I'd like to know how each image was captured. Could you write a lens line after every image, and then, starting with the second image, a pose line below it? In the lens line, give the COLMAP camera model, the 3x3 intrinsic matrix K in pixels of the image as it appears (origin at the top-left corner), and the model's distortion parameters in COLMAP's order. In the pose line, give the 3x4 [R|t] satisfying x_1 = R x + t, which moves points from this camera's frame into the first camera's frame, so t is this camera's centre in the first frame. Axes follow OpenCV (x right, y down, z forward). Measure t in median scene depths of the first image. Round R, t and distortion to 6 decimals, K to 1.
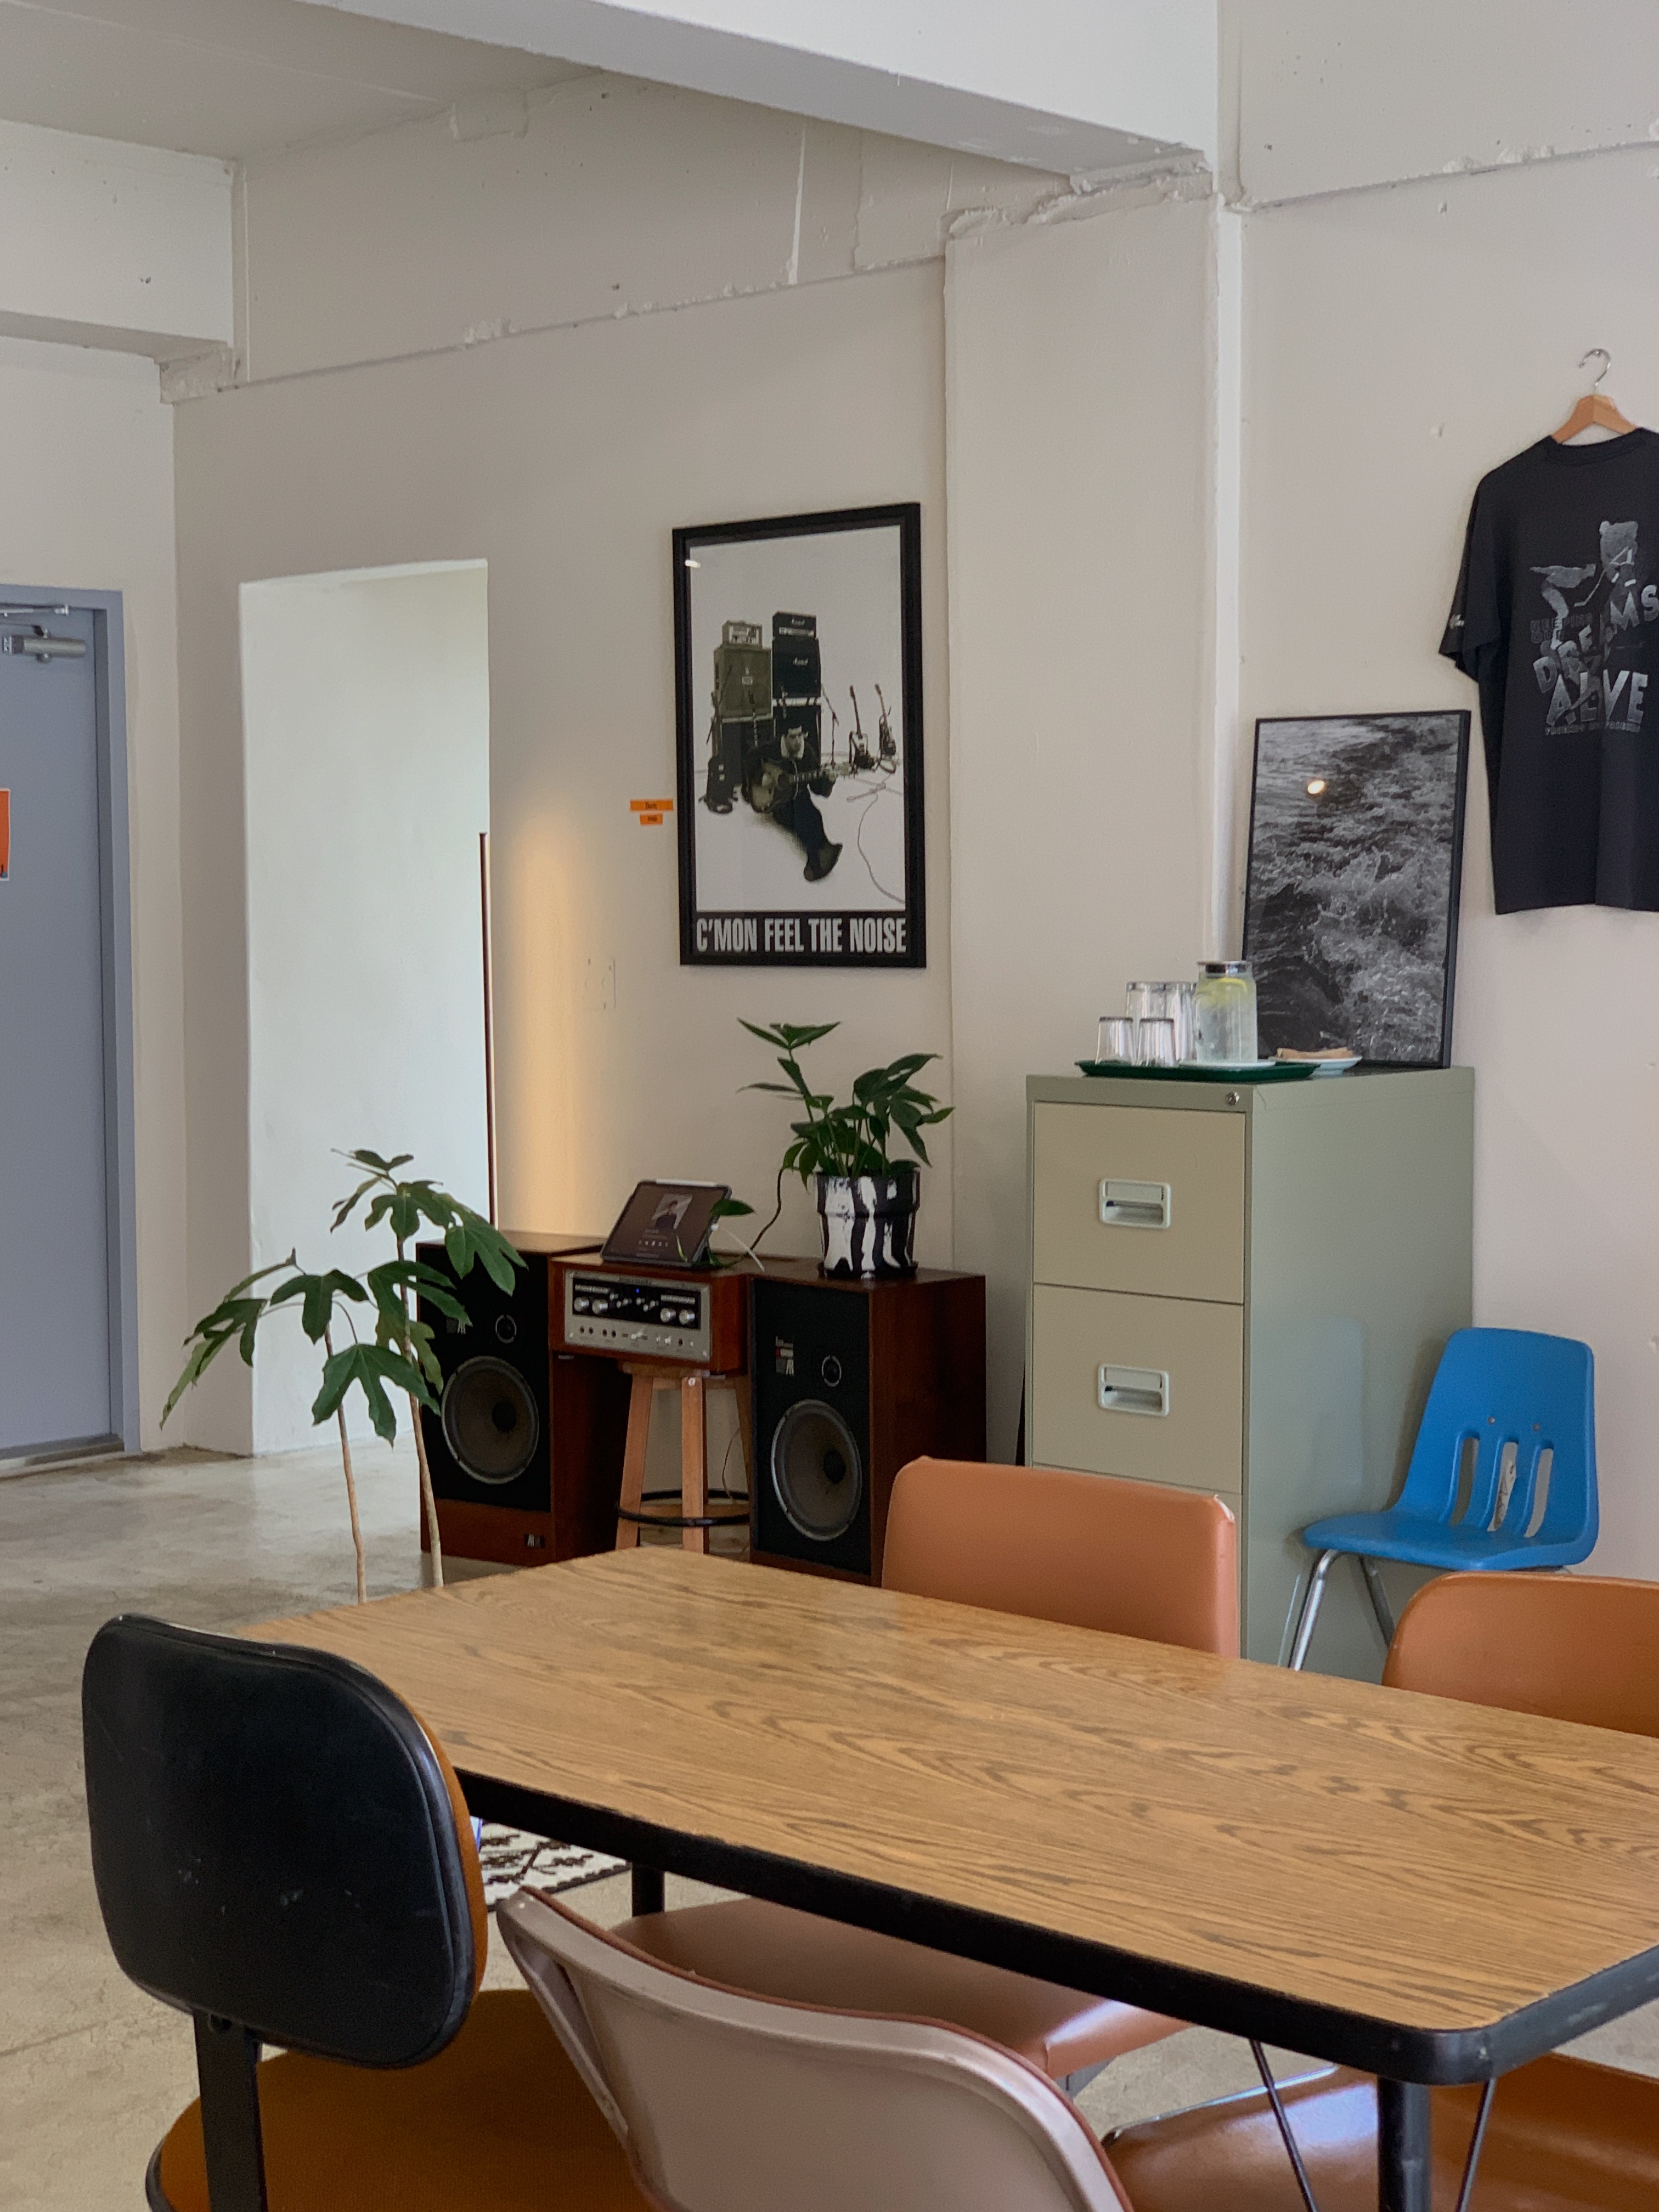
lens RADIAL K [[3396.6, 0, 829.5], [0, 3396.6, 1106.0], [0, 0, 1]] dist [-0.022745, 4.202878]
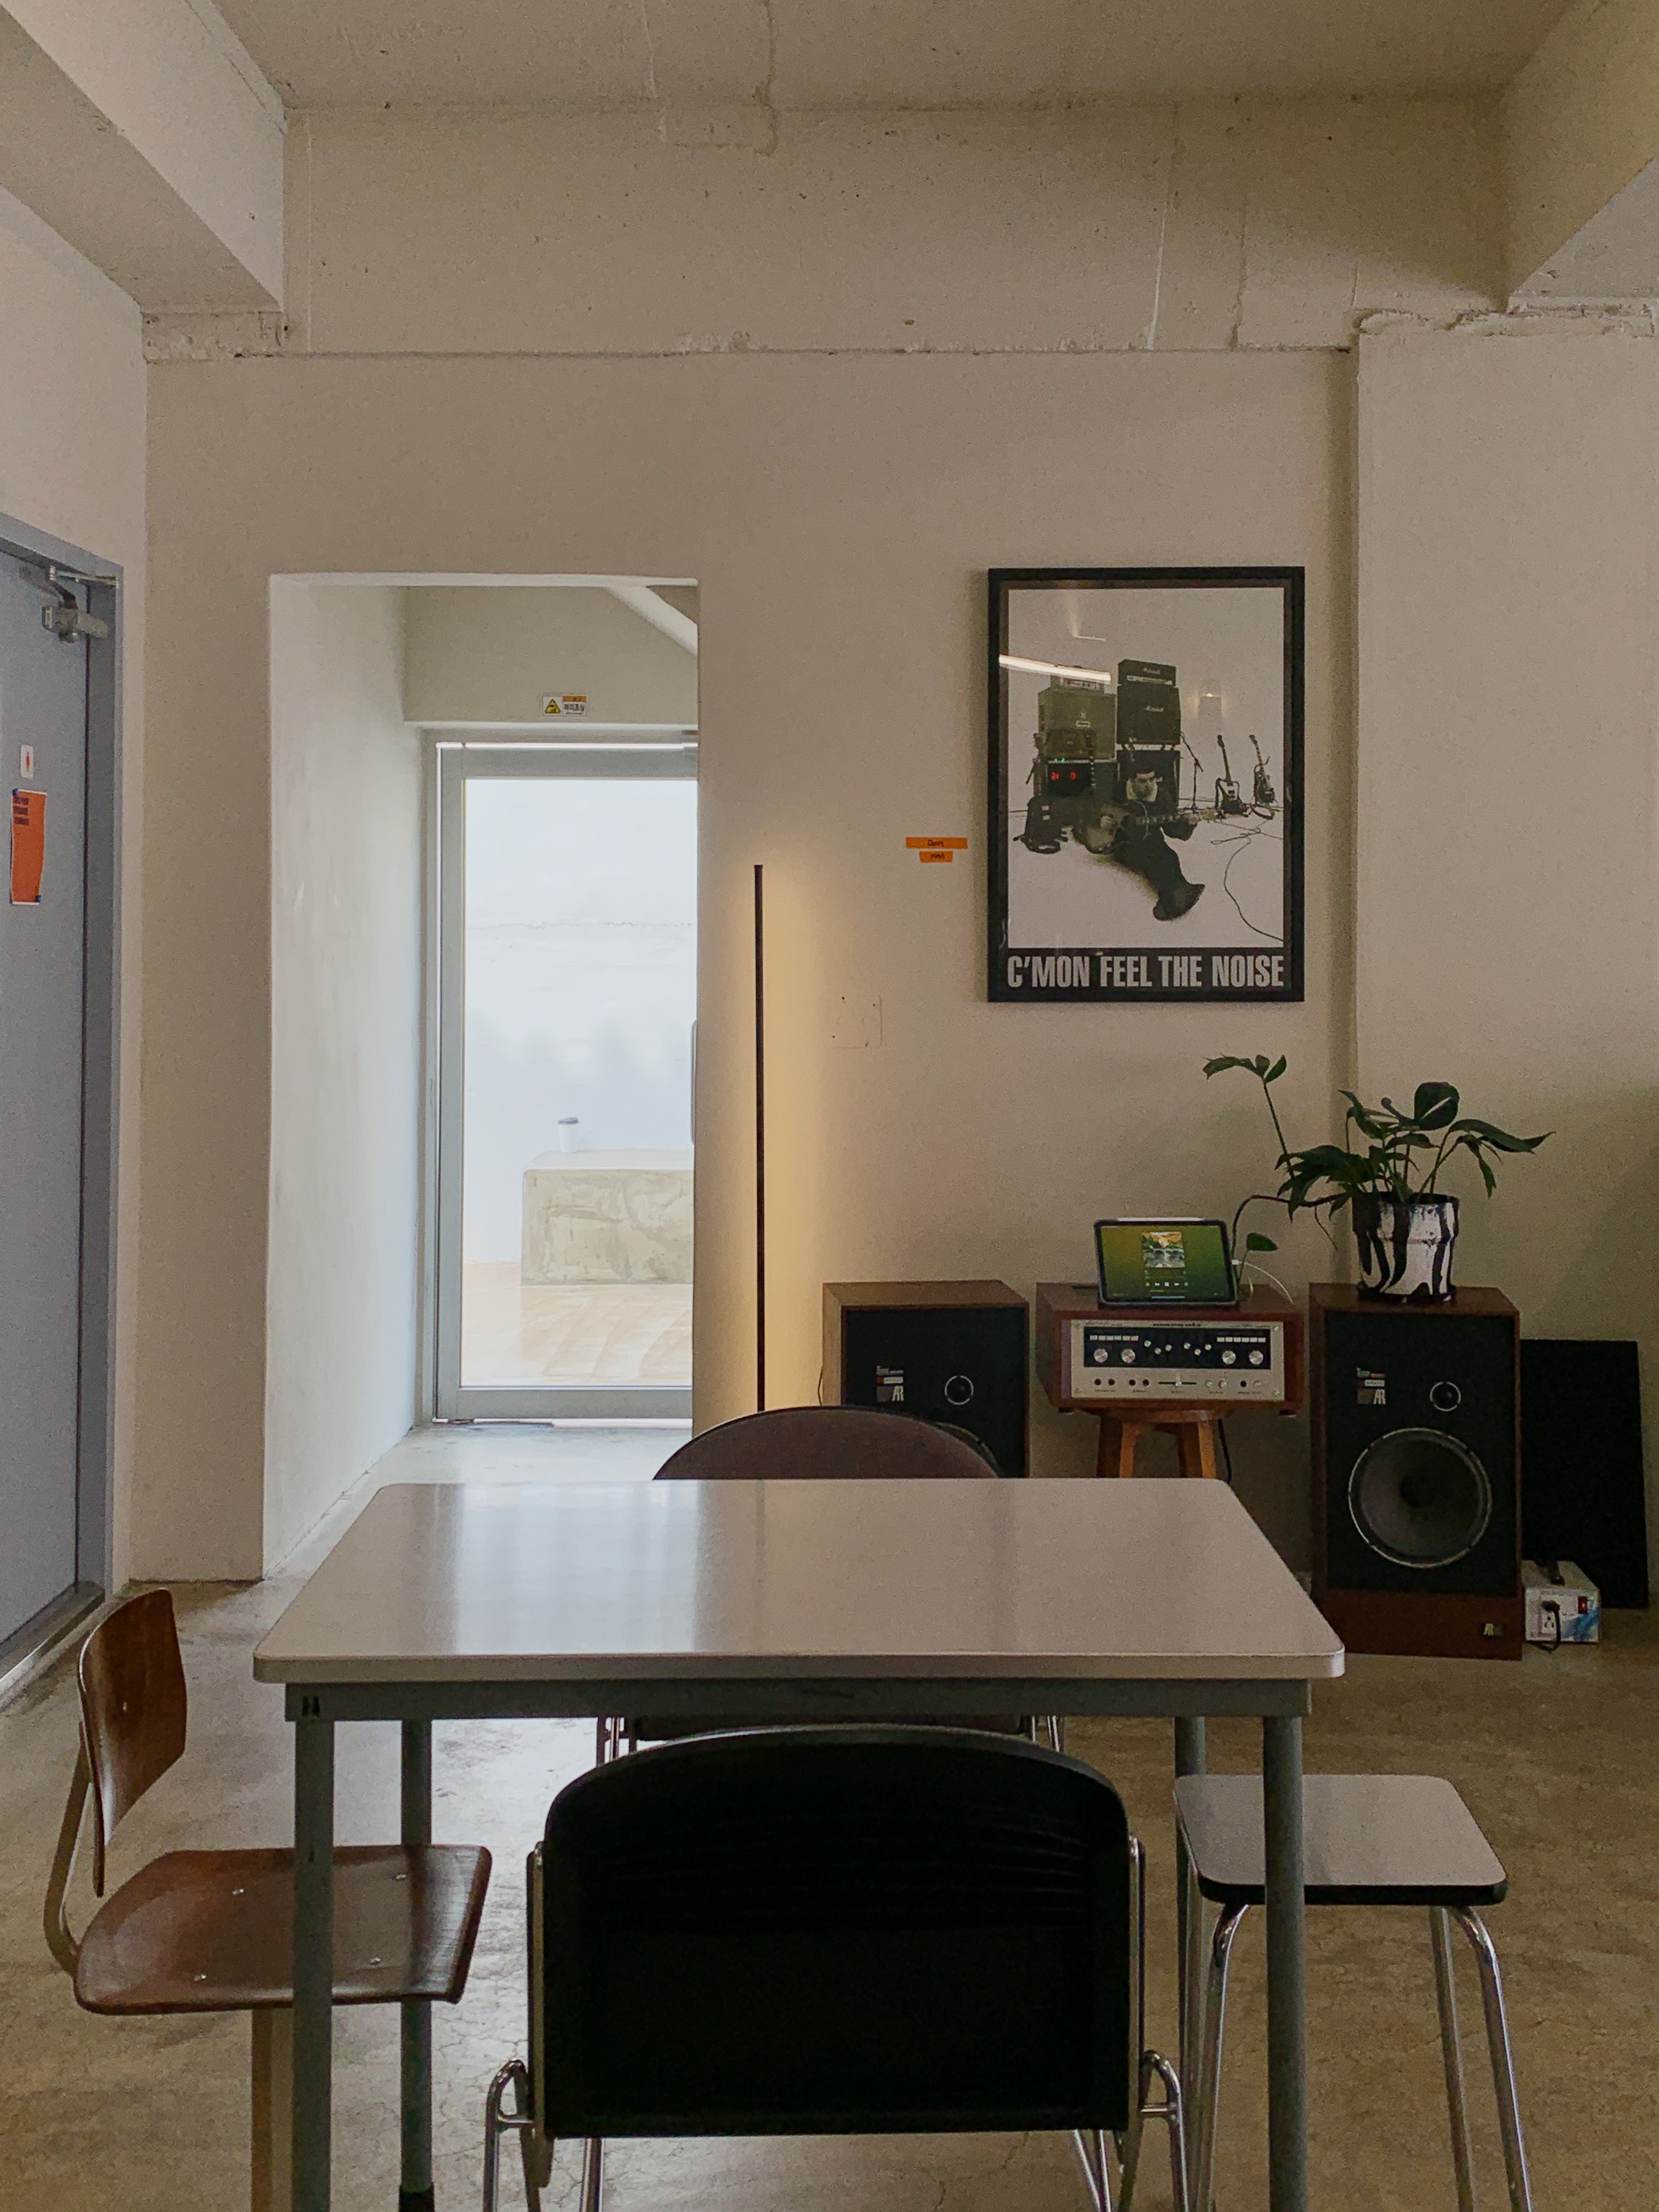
lens RADIAL K [[2232.0, 0, 828.8], [0, 2232.0, 988.6], [0, 0, 1]] dist [0.283589, -0.448078]
pose [[0.718451, -0.009376, 0.695514, -0.562980], [0.038358, 0.998922, -0.026156, -0.031150], [-0.694519, 0.045470, 0.718036, 0.580262]]
